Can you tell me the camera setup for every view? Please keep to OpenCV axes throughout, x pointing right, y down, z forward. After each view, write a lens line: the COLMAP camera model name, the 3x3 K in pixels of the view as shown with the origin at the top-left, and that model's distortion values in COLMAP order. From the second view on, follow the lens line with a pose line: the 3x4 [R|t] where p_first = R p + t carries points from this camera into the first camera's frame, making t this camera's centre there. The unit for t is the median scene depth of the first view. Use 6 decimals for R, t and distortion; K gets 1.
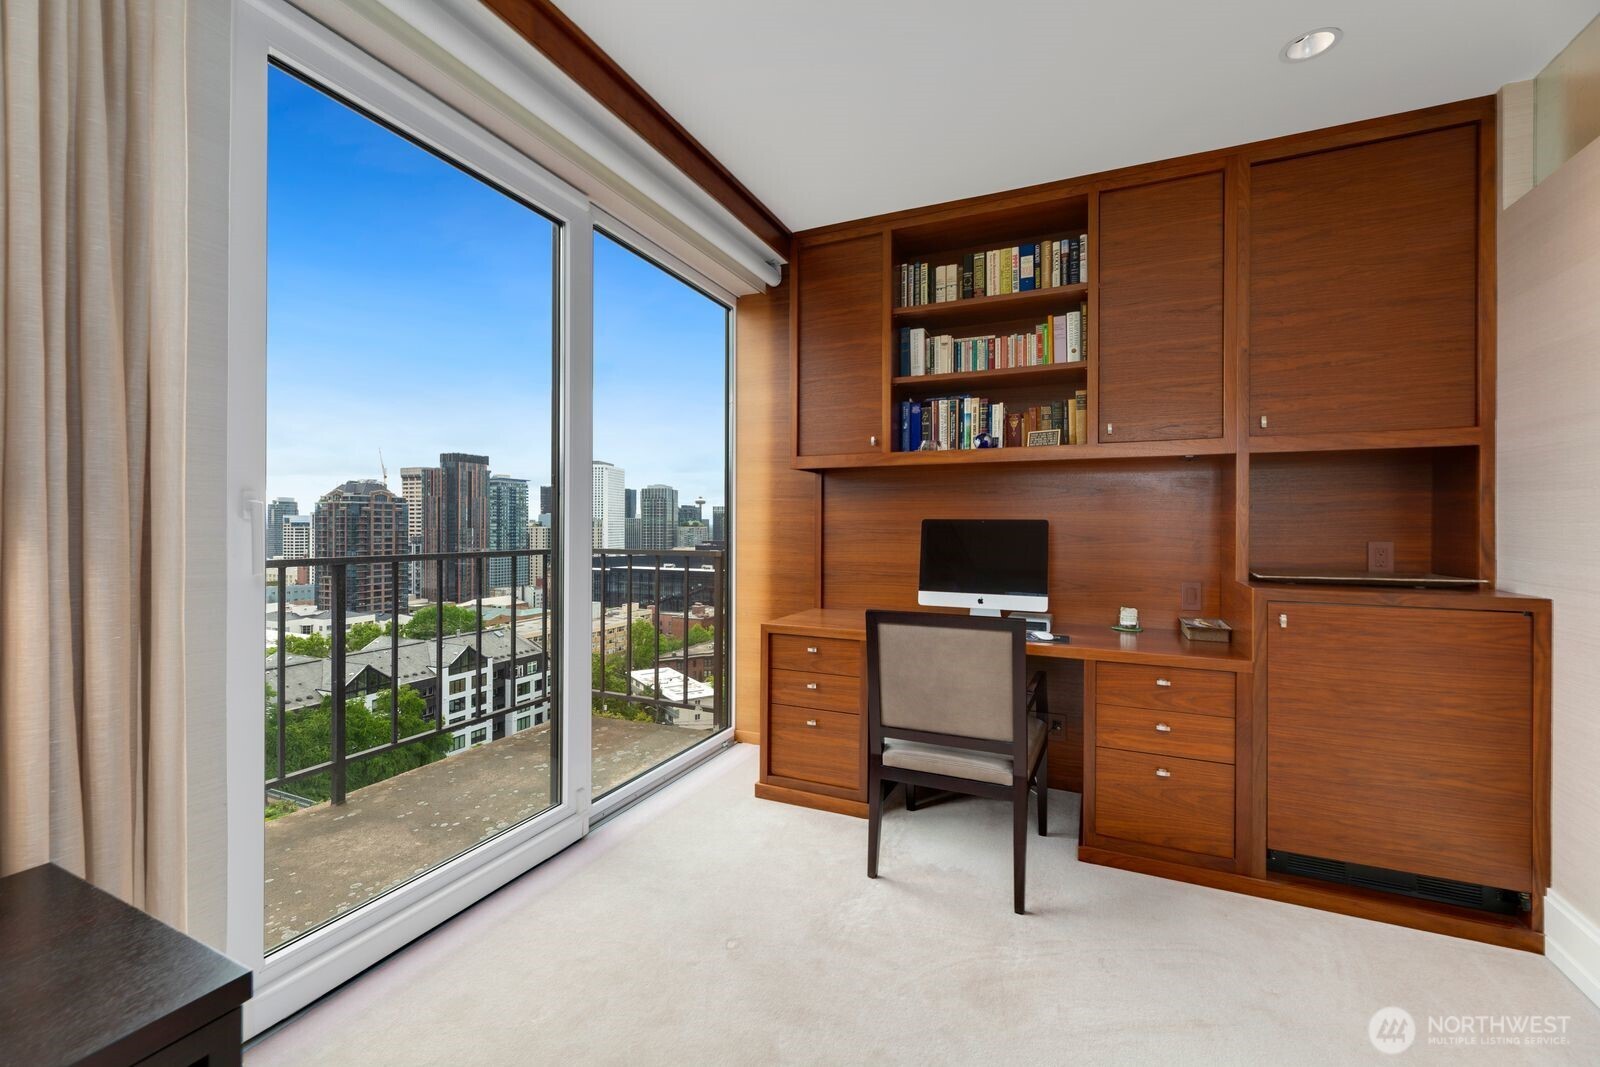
lens RADIAL K [[652.9, 0, 796.7], [0, 652.9, 529.2], [0, 0, 1]] dist [0.000151, 0.000715]
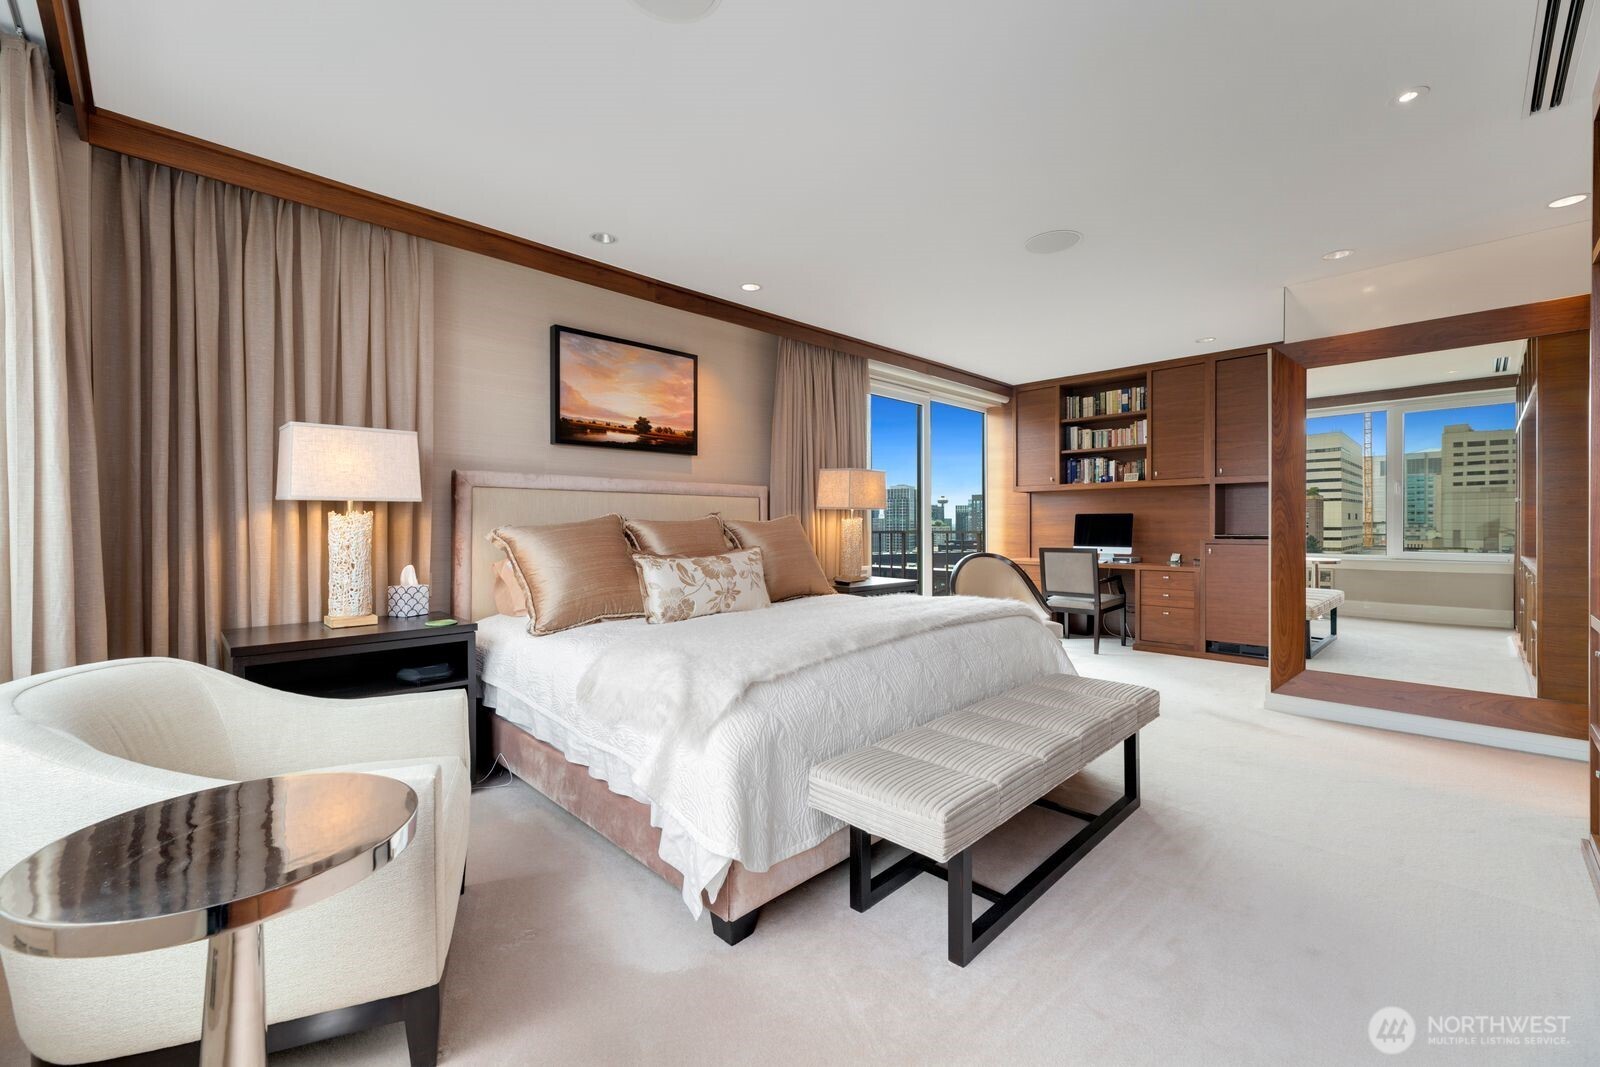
lens RADIAL K [[652.9, 0, 800.4], [0, 652.9, 528.4], [0, 0, 1]] dist [0.000151, 0.000715]
pose [[0.935327, -0.009414, -0.353658, 0.101133], [0.009063, 0.999955, -0.002649, 0.029628], [0.353668, -0.000728, 0.935371, -1.406900]]
